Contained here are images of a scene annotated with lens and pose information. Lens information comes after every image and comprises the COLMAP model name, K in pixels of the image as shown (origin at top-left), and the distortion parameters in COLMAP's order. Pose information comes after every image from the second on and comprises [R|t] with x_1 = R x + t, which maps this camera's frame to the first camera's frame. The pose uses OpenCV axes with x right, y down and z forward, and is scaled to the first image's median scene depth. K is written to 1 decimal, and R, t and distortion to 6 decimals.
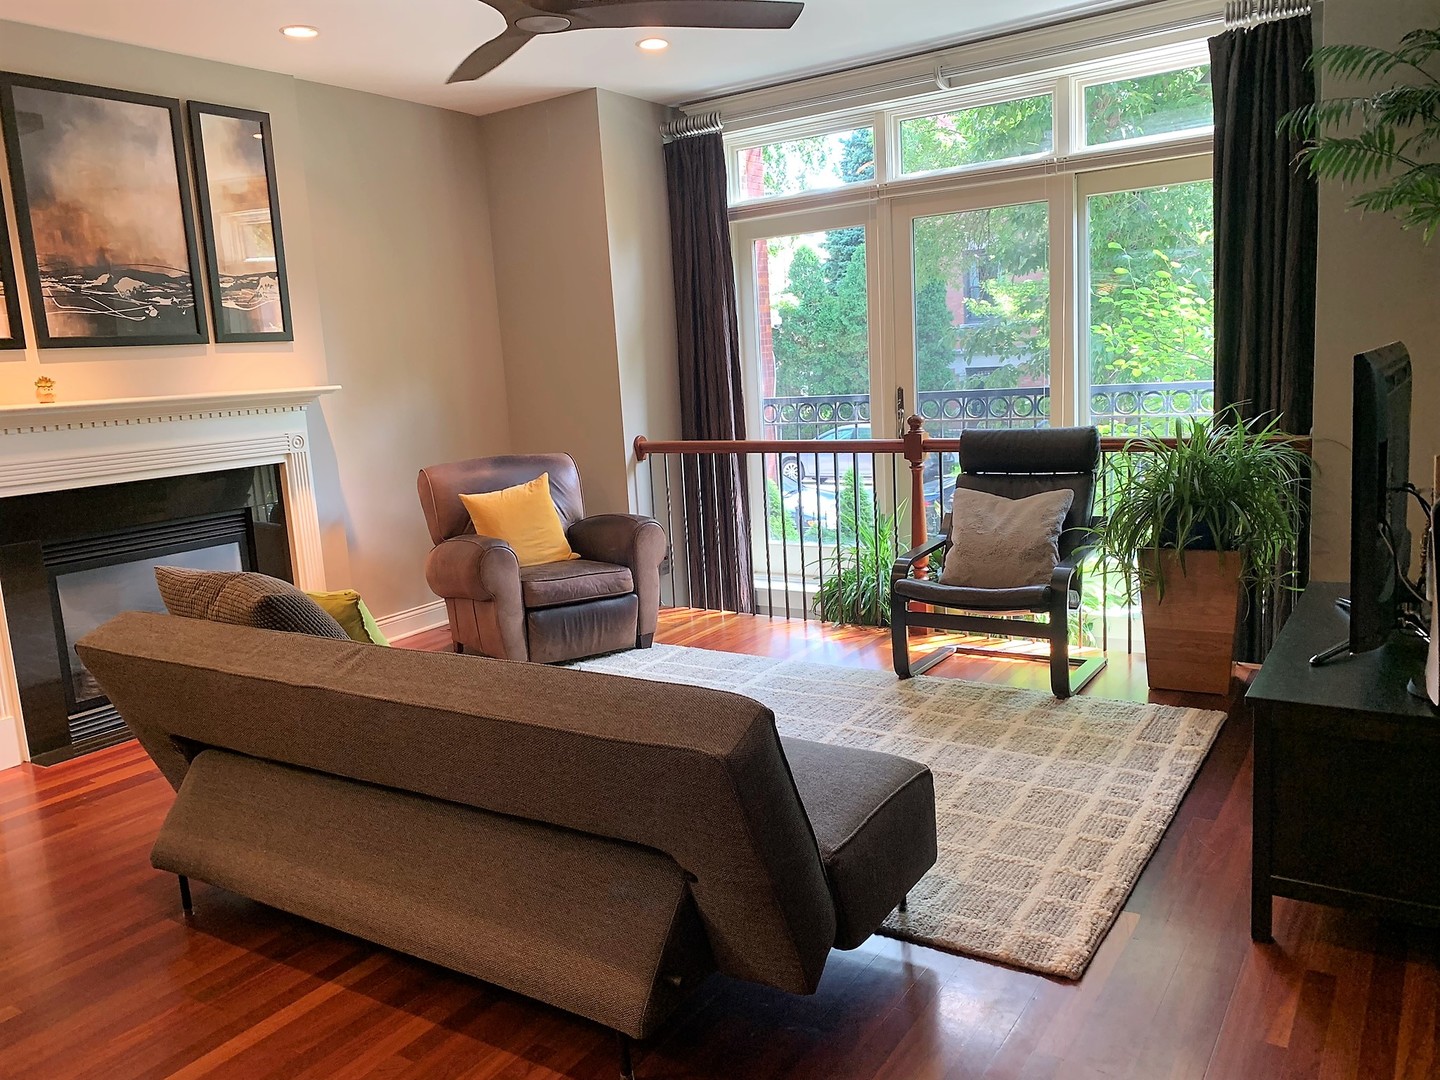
lens RADIAL K [[1107.6, 0, 716.4], [0, 1107.6, 541.9], [0, 0, 1]] dist [0.022507, -0.028470]
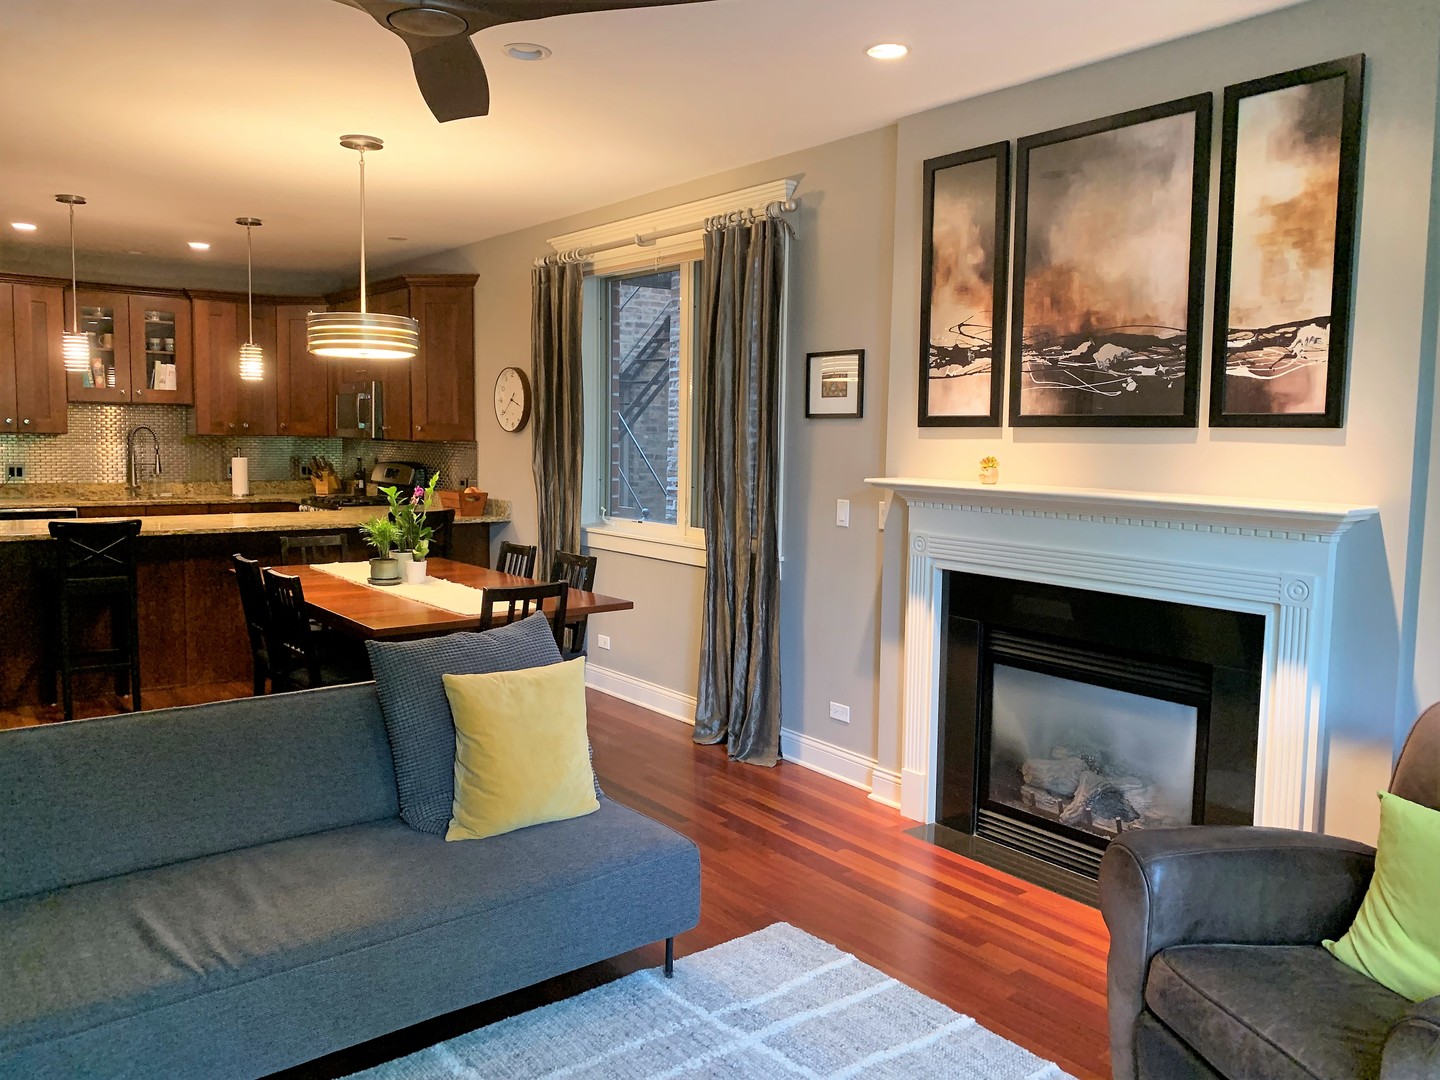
lens RADIAL K [[1107.6, 0, 718.1], [0, 1107.6, 533.3], [0, 0, 1]] dist [0.022507, -0.028470]
pose [[-0.315948, 0.134235, -0.939232, 0.341051], [-0.159773, 0.968276, 0.192132, -0.213242], [0.935227, 0.210768, -0.284478, 0.989102]]
